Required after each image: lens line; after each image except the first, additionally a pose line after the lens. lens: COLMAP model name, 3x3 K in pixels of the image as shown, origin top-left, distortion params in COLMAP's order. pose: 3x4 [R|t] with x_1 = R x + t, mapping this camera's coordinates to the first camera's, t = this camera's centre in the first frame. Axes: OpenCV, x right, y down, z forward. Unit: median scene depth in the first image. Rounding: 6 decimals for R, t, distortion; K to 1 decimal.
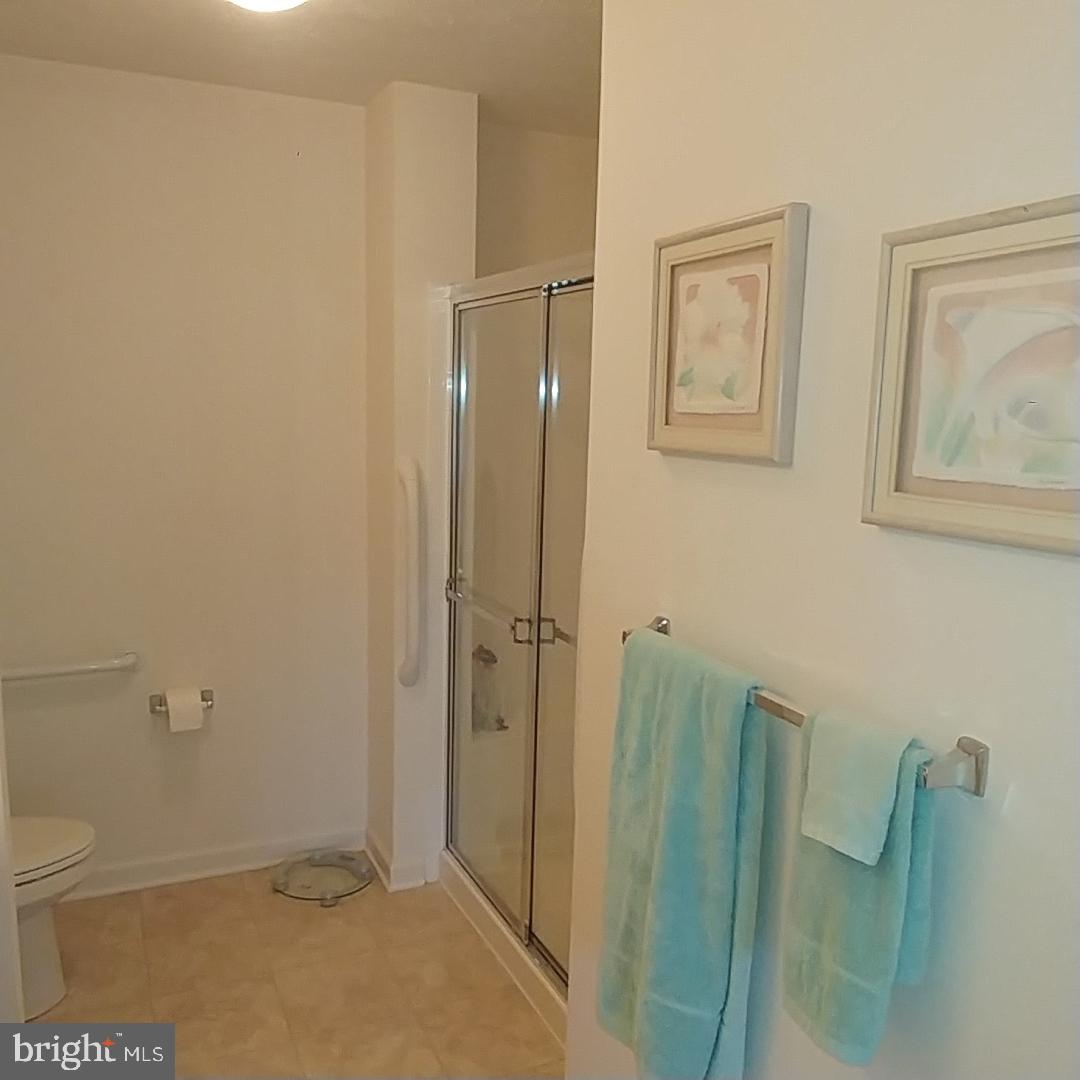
lens RADIAL K [[934.4, 0, 540.0], [0, 934.4, 540.0], [0, 0, 1]] dist [0.009701, -0.001176]
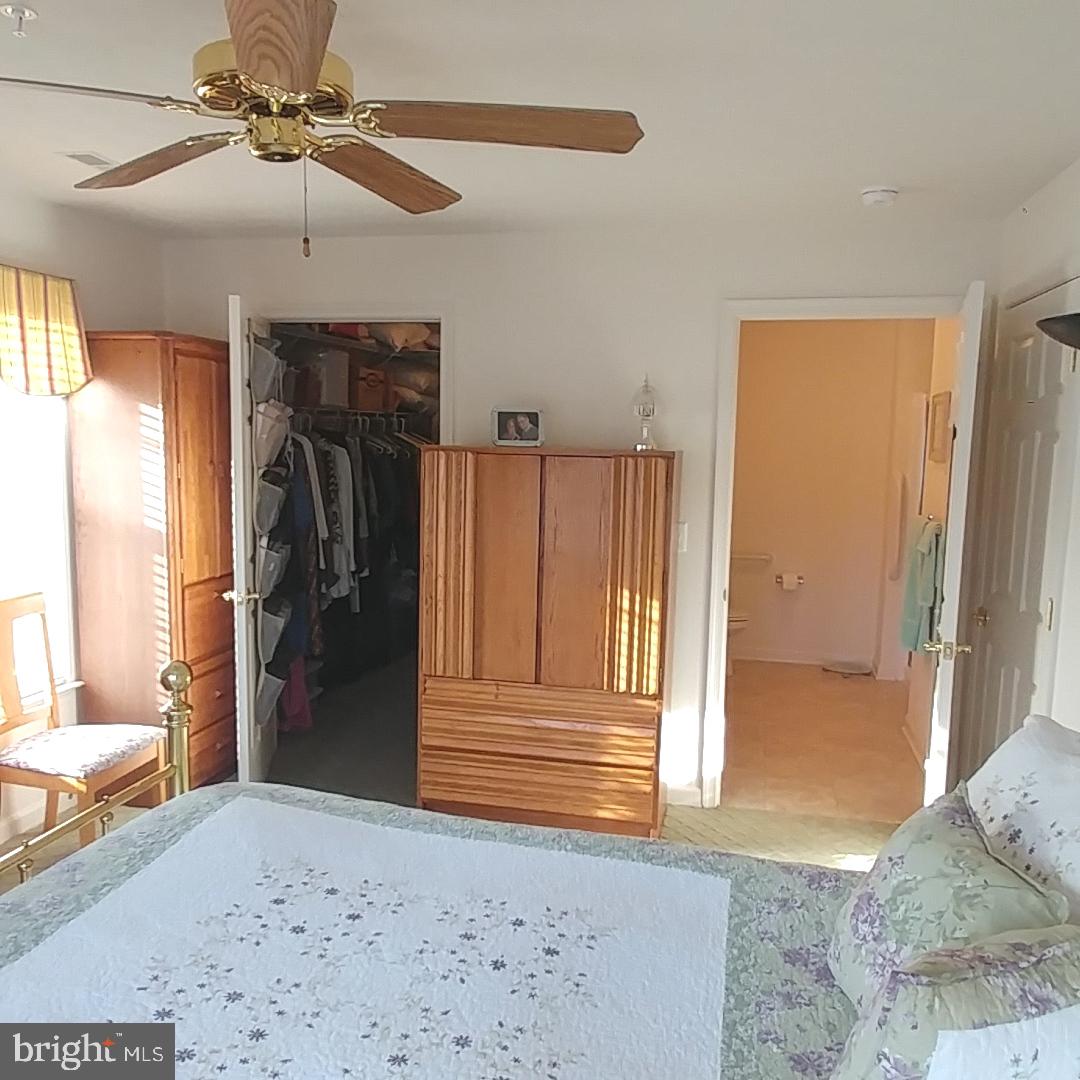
lens RADIAL K [[934.4, 0, 540.0], [0, 934.4, 540.0], [0, 0, 1]] dist [0.009701, -0.001176]
pose [[0.781123, 0.070881, -0.620341, 0.508221], [-0.091651, 0.995790, -0.001625, 0.140993], [0.617614, 0.058124, 0.784331, -1.069419]]
